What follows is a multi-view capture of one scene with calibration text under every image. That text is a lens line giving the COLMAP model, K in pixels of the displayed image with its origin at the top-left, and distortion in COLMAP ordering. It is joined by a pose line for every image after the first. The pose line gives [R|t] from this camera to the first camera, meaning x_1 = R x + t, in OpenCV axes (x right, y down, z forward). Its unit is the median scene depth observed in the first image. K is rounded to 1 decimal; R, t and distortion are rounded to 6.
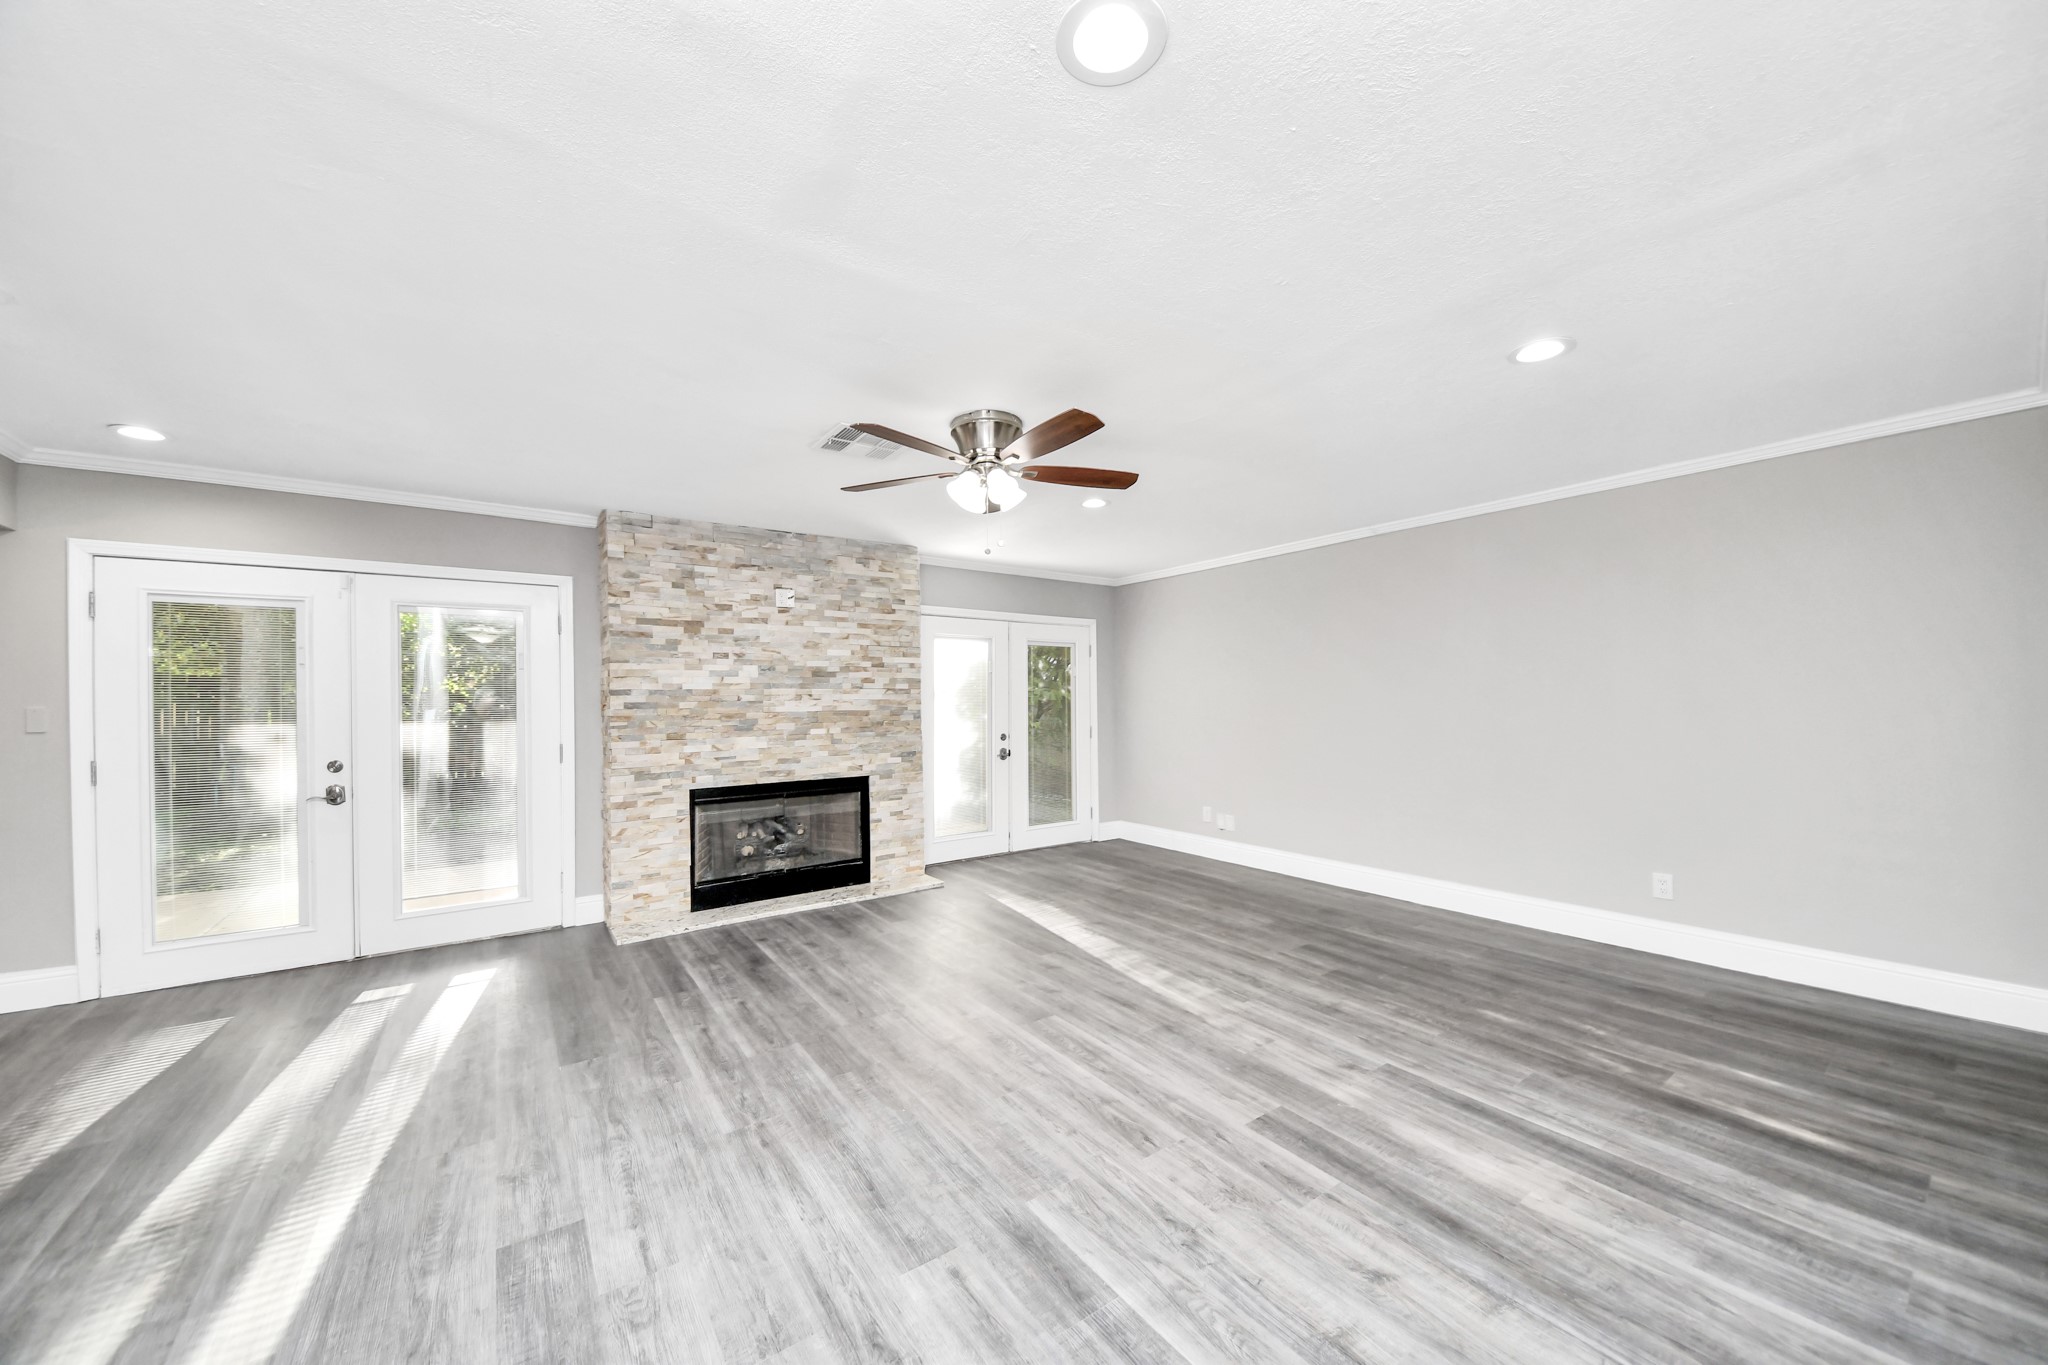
lens RADIAL K [[725.7, 0, 1009.6], [0, 725.7, 699.1], [0, 0, 1]] dist [0.049115, -0.027565]
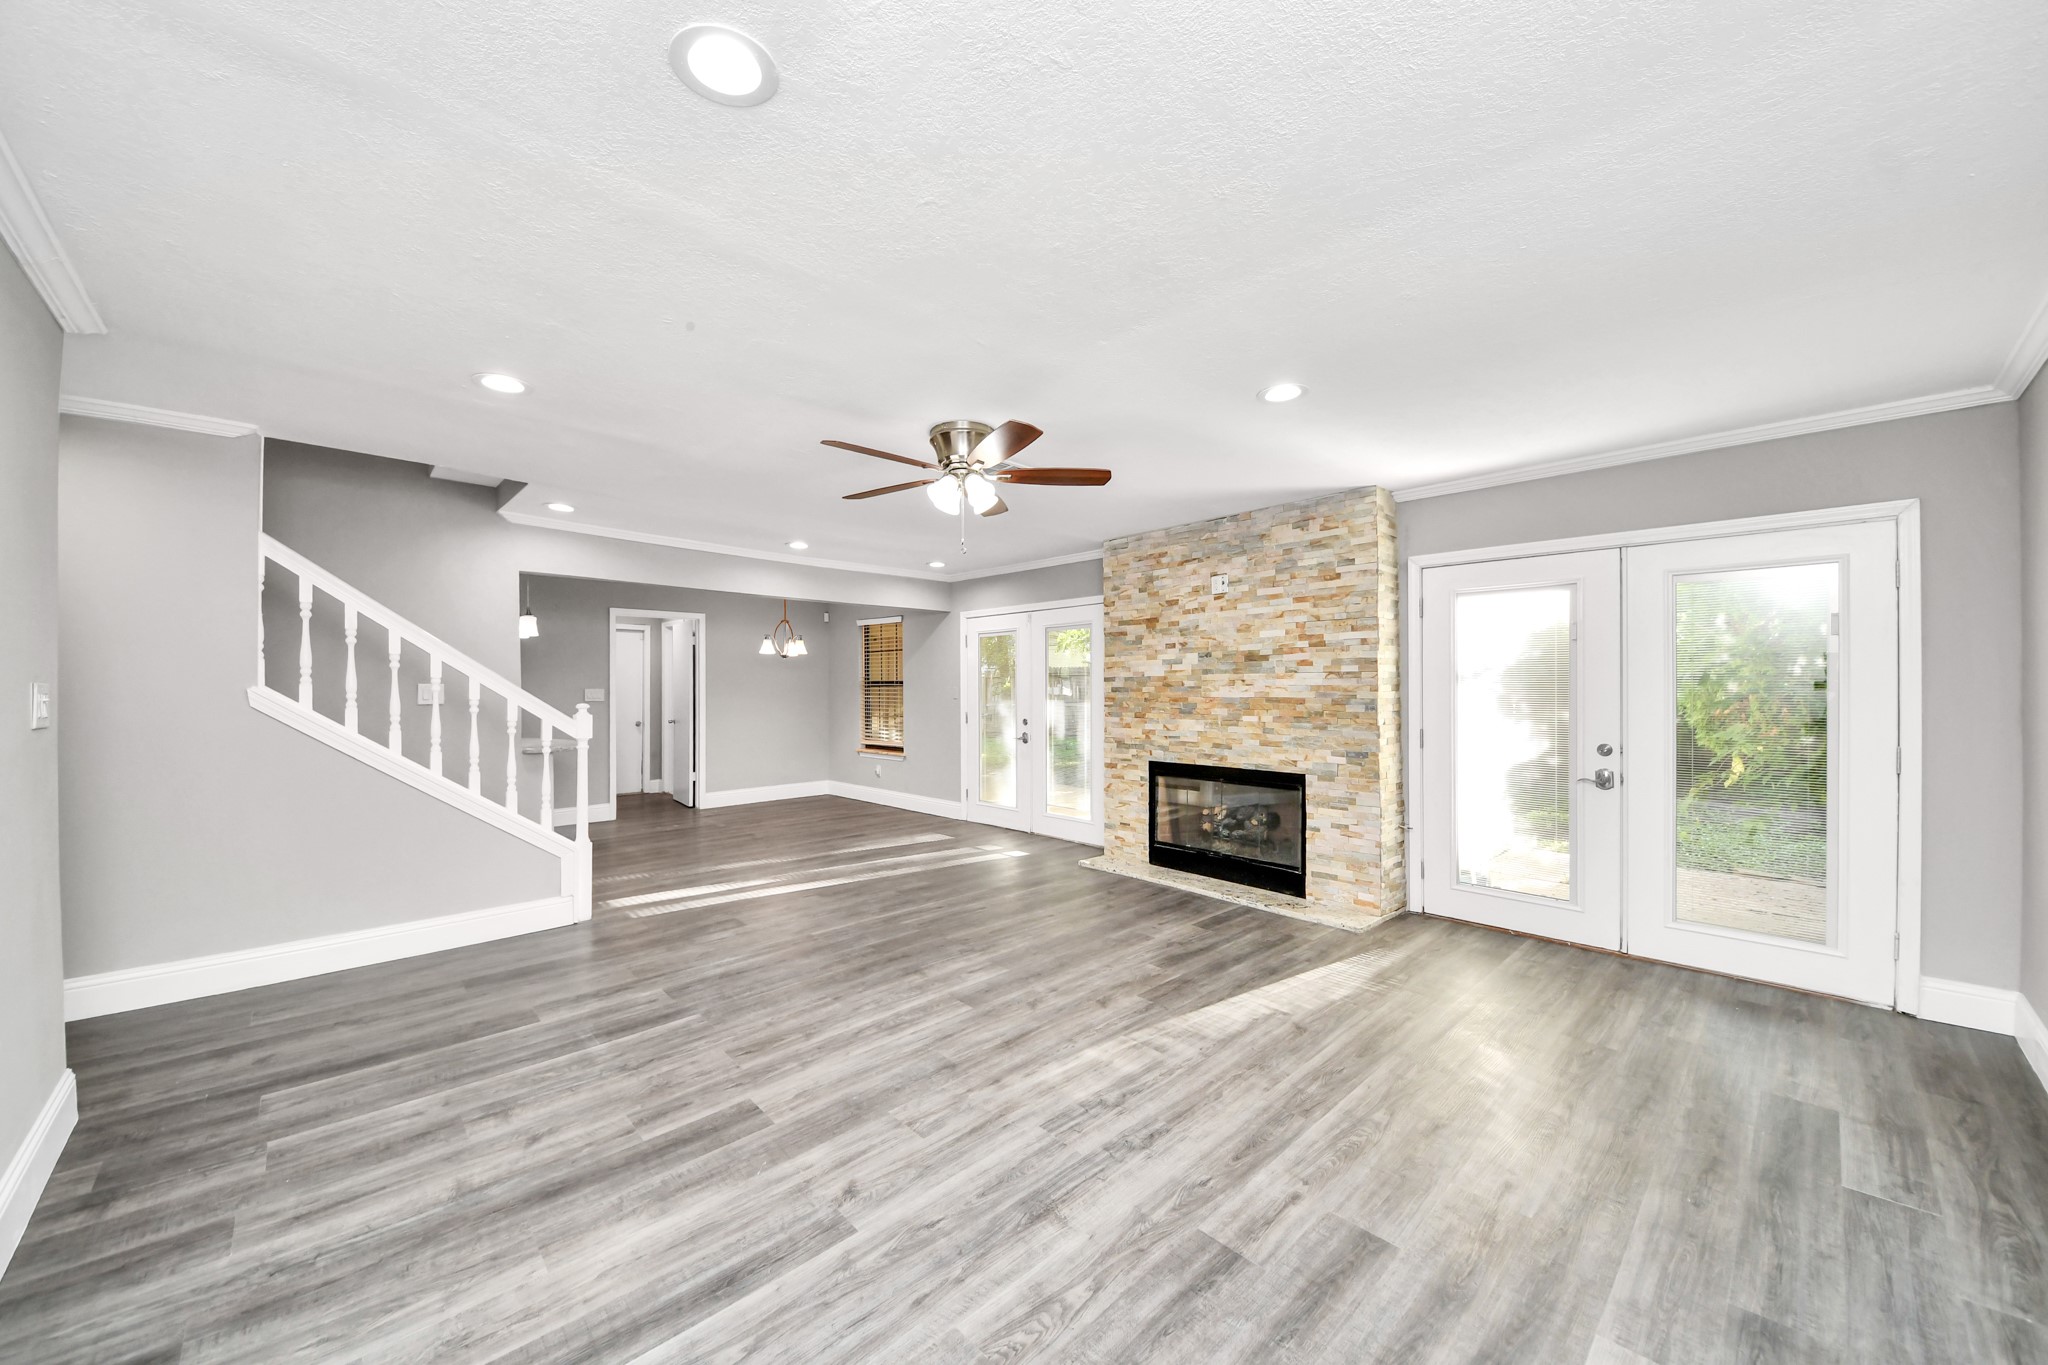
lens RADIAL K [[725.7, 0, 1009.6], [0, 725.7, 699.1], [0, 0, 1]] dist [0.049115, -0.027565]
pose [[0.138842, 0.025248, -0.989993, 0.679063], [0.005490, 0.999640, 0.026264, -0.008550], [0.990299, -0.009082, 0.138653, 0.596454]]
